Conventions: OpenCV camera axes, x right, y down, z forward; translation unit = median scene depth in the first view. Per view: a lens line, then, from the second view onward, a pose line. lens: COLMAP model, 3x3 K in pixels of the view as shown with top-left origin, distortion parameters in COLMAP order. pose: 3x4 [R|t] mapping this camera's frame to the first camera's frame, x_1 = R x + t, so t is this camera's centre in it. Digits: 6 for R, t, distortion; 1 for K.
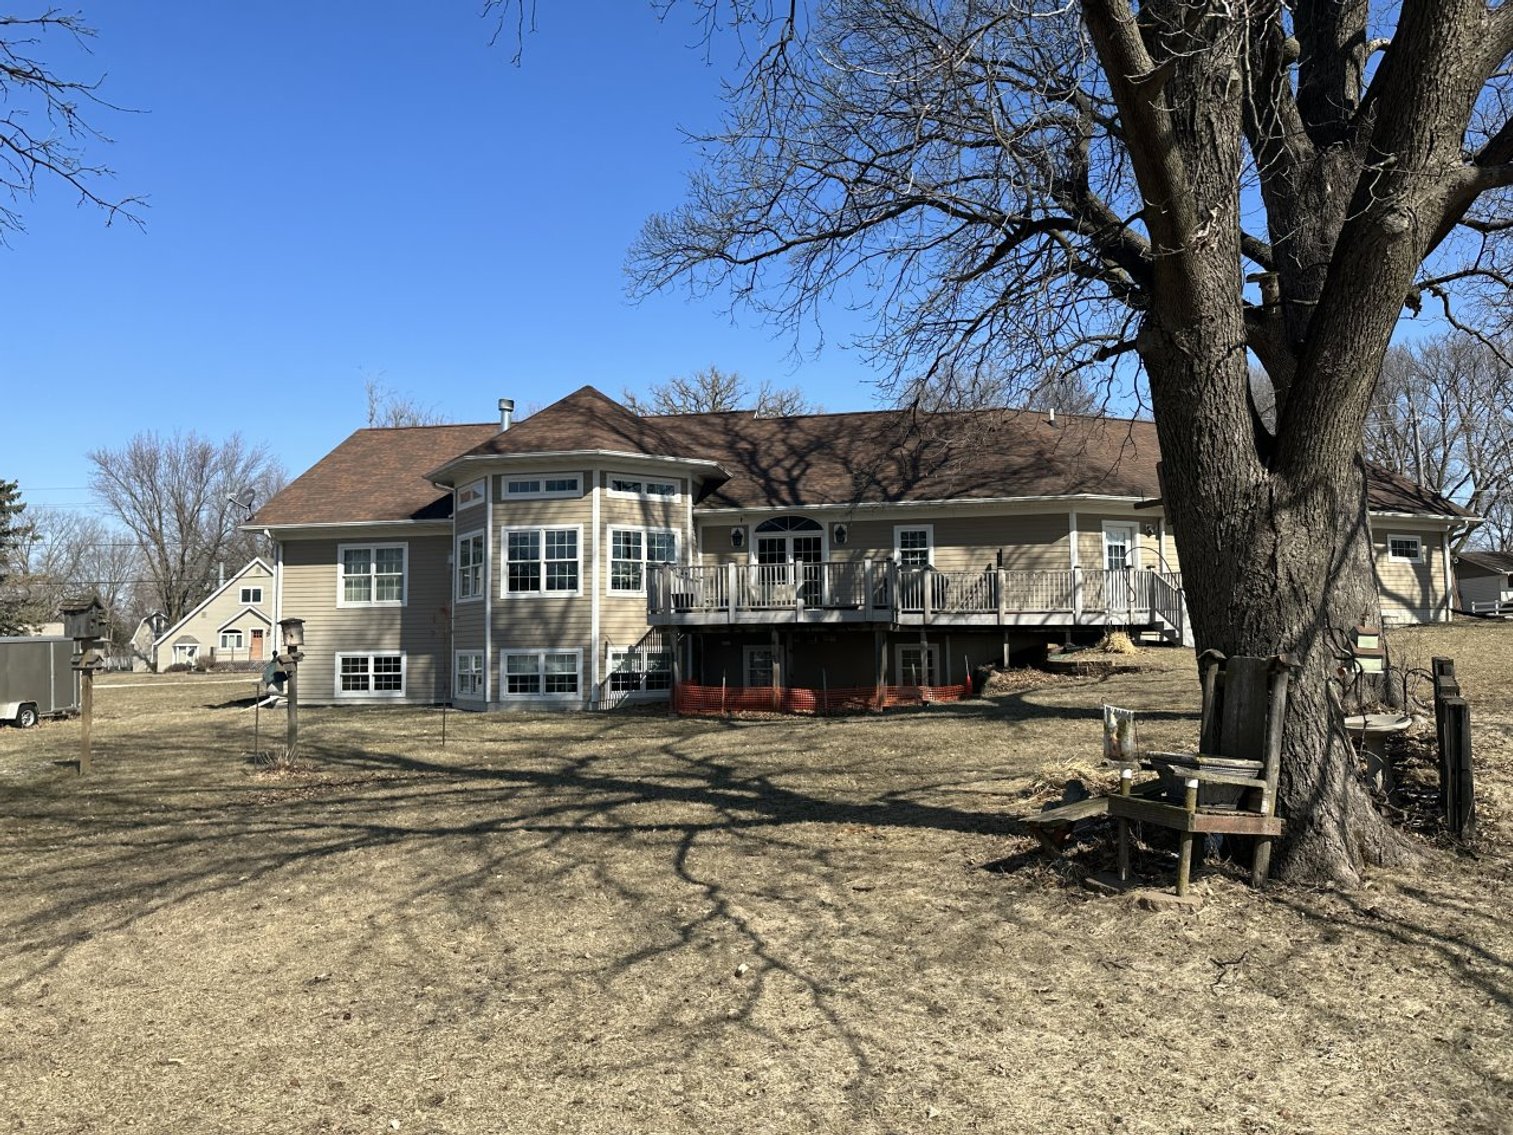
lens RADIAL K [[1059.9, 0, 745.3], [0, 1059.9, 563.6], [0, 0, 1]] dist [0.066380, -0.092507]
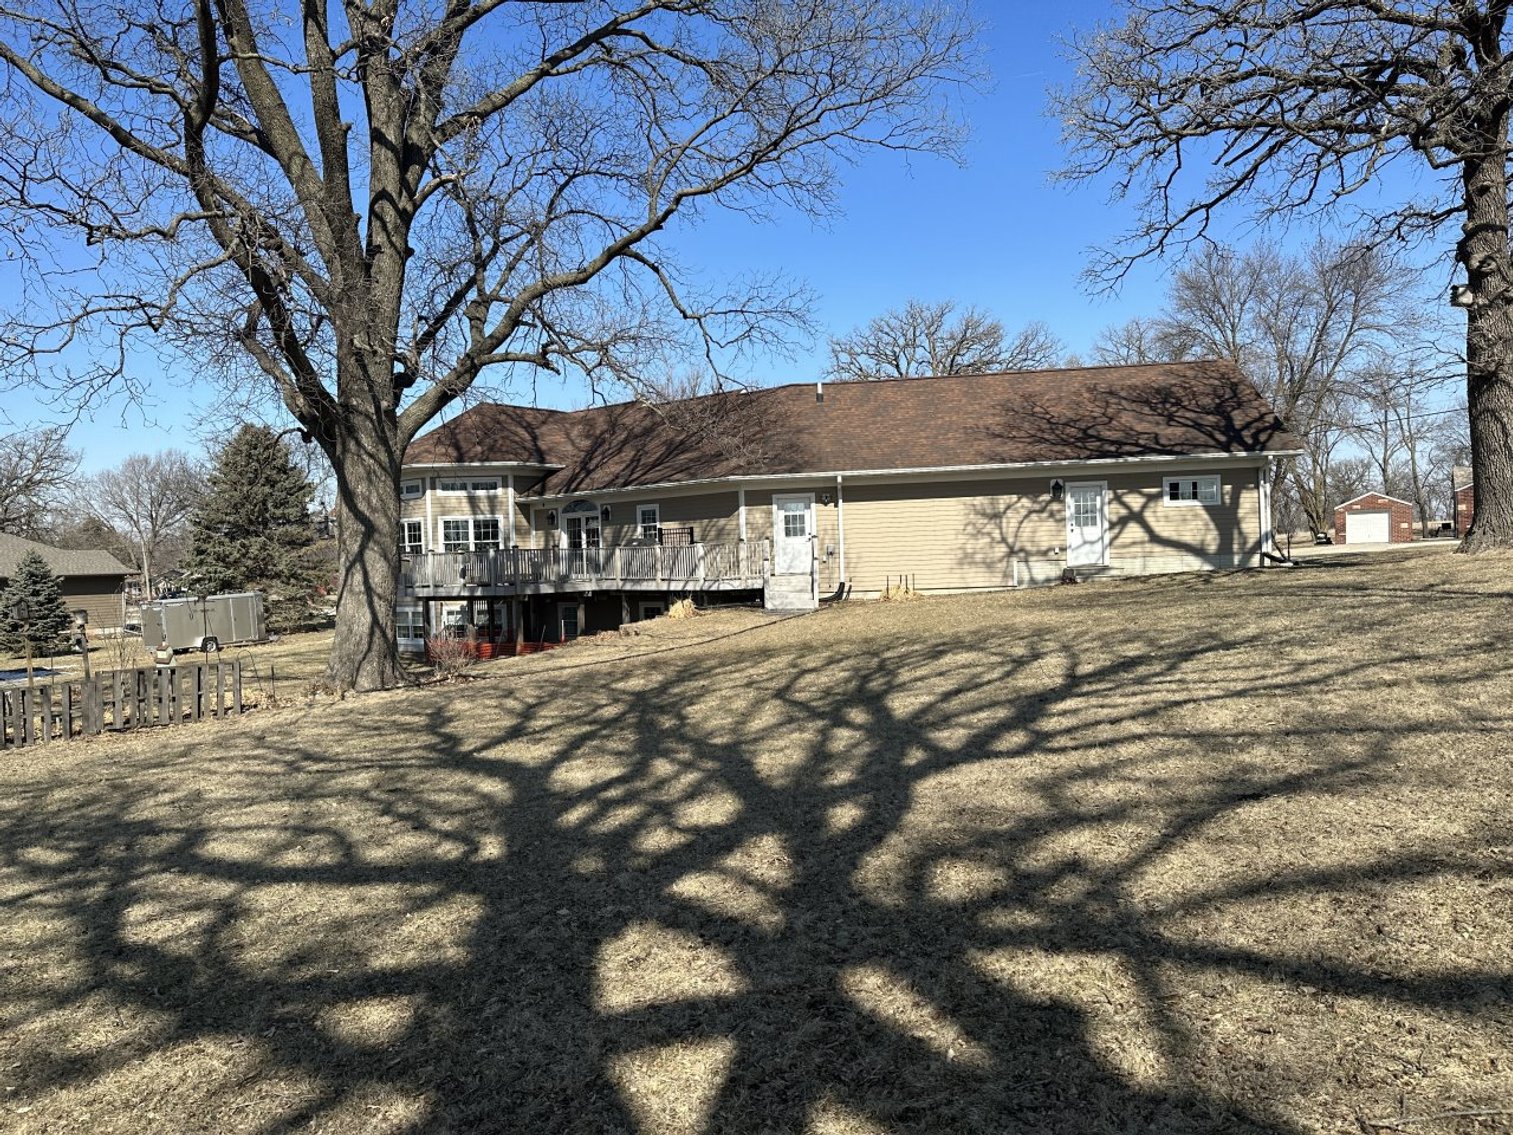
lens RADIAL K [[1033.3, 0, 756.5], [0, 1033.3, 567.5], [0, 0, 1]] dist [0.123697, -0.180042]
pose [[0.876398, -0.016467, -0.481306, 0.853488], [0.062716, 0.994807, 0.080163, -0.052932], [0.477486, -0.100440, 0.872880, 0.021033]]
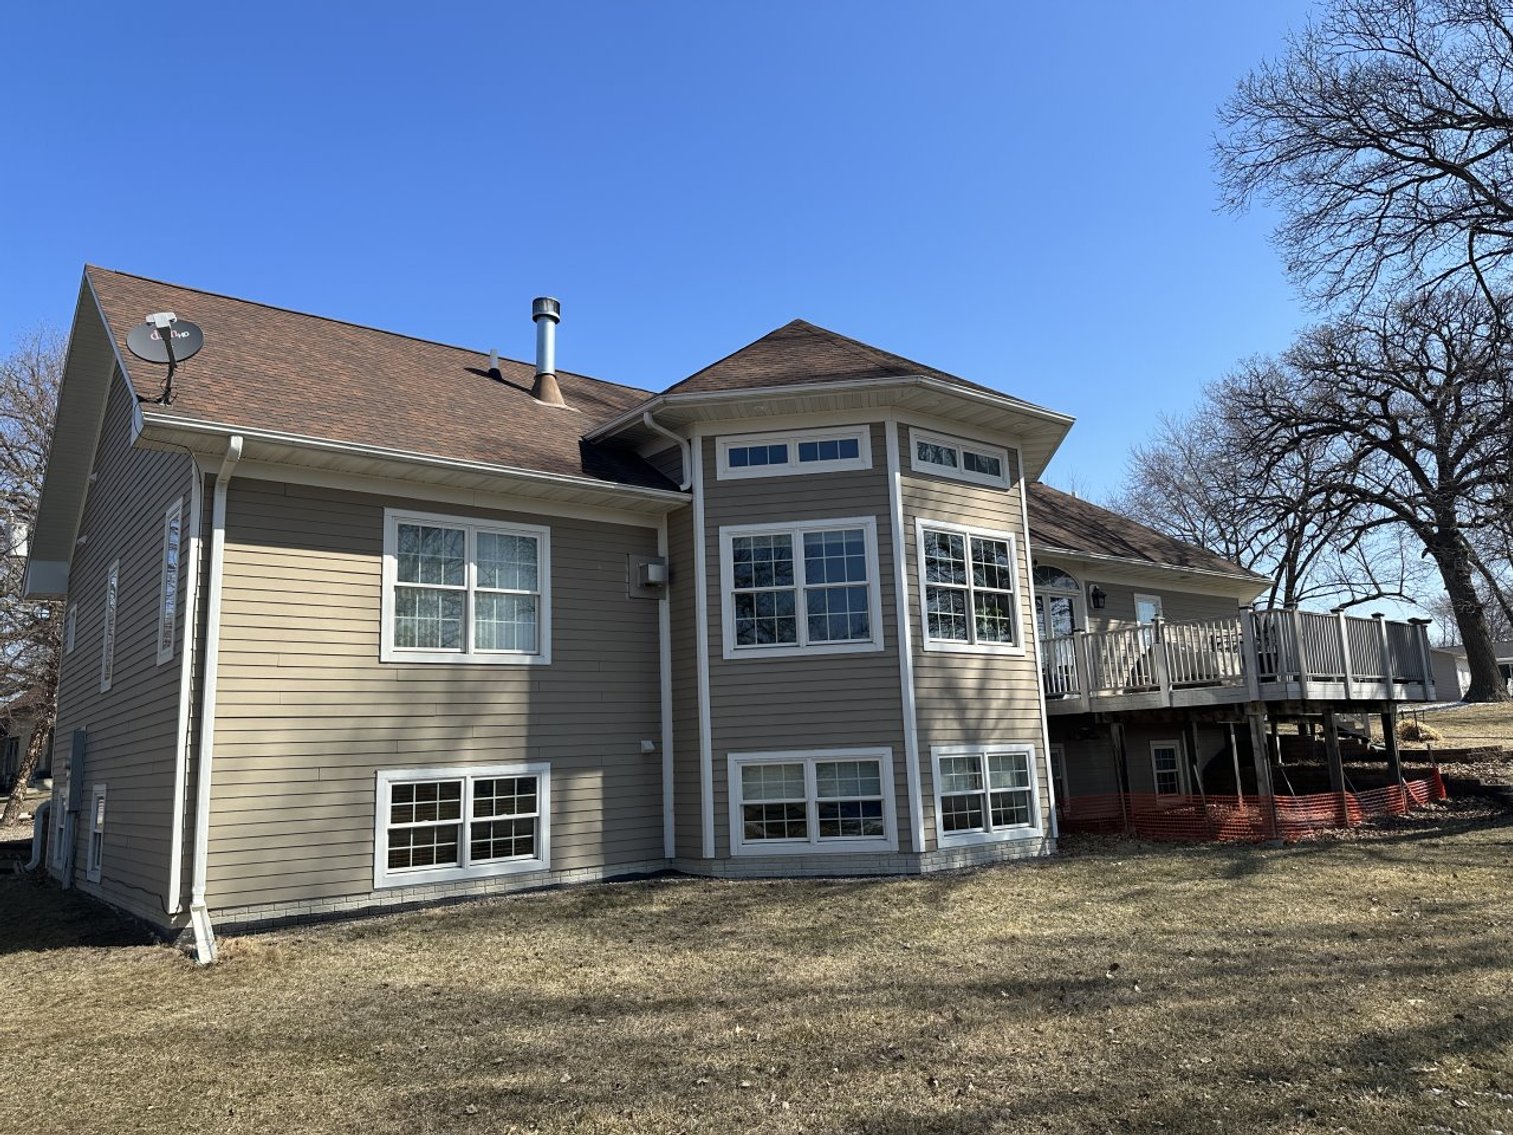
lens RADIAL K [[1059.9, 0, 745.3], [0, 1059.9, 563.6], [0, 0, 1]] dist [0.066380, -0.092507]
pose [[0.644923, 0.124789, 0.753991, -0.685455], [-0.025761, 0.989568, -0.141744, 0.066788], [-0.763813, 0.071991, 0.641410, 0.715445]]
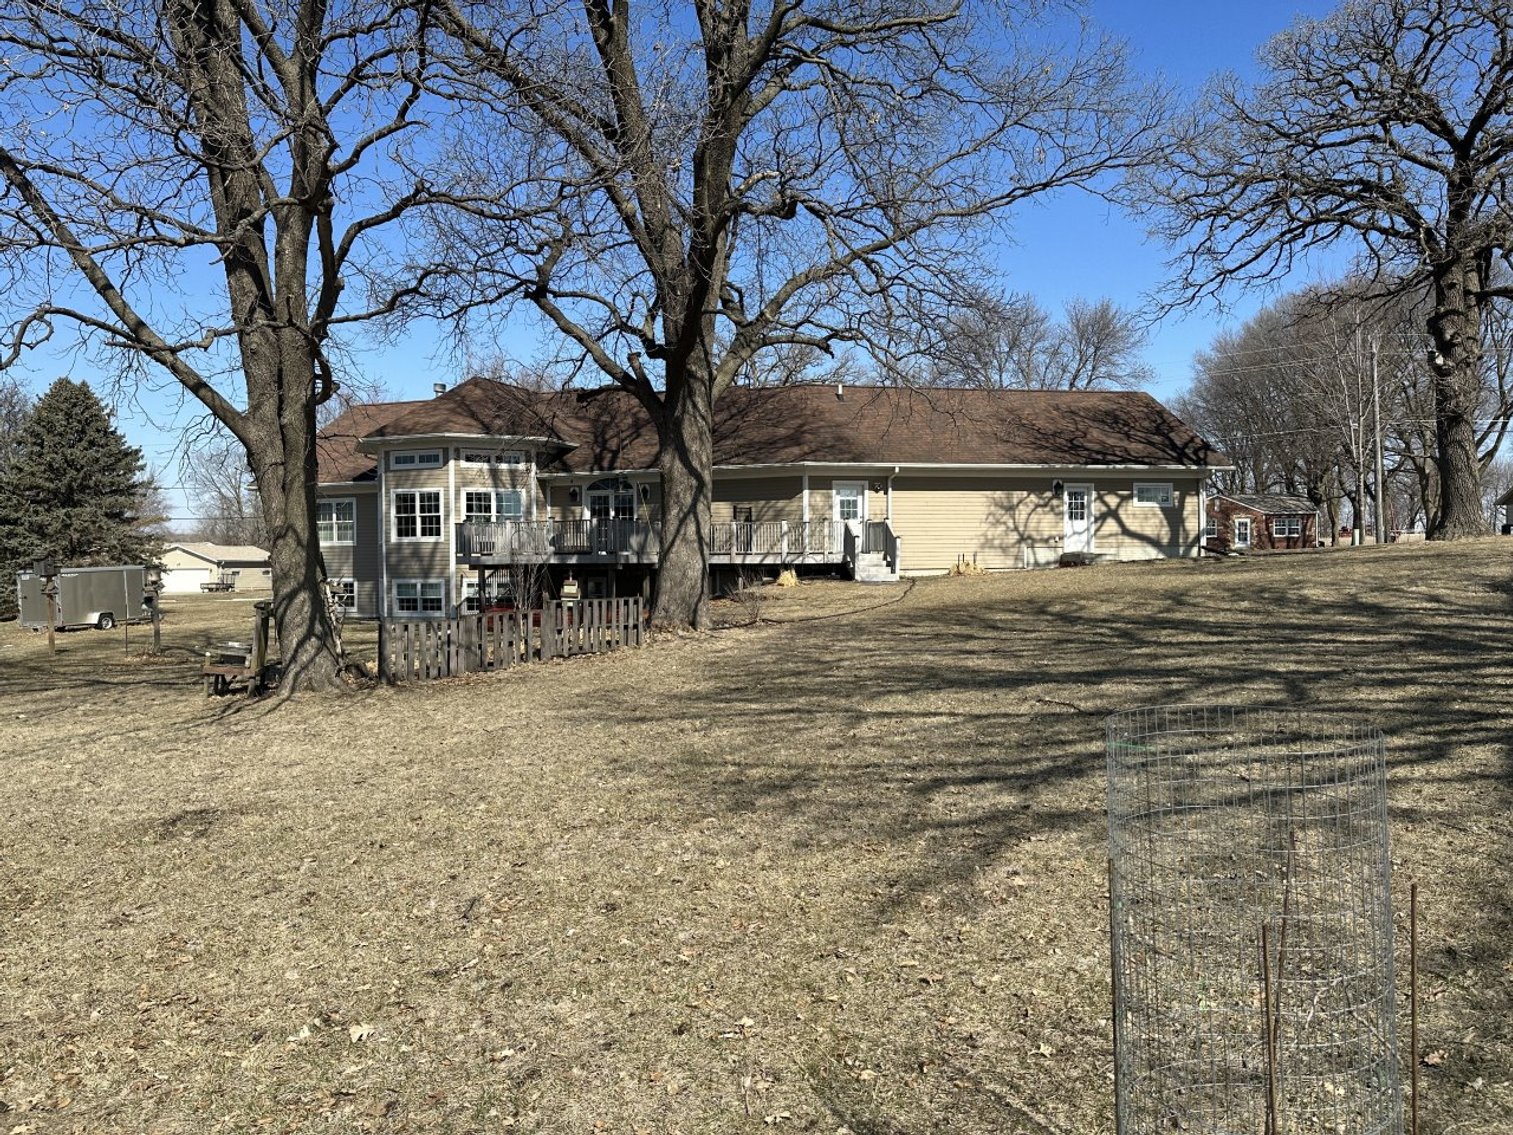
lens RADIAL K [[1033.3, 0, 756.5], [0, 1033.3, 567.5], [0, 0, 1]] dist [0.123697, -0.180042]
pose [[0.983223, 0.003761, -0.182369, 0.473169], [0.011393, 0.996569, 0.081973, -0.039596], [0.182051, -0.082676, 0.979807, -0.235619]]
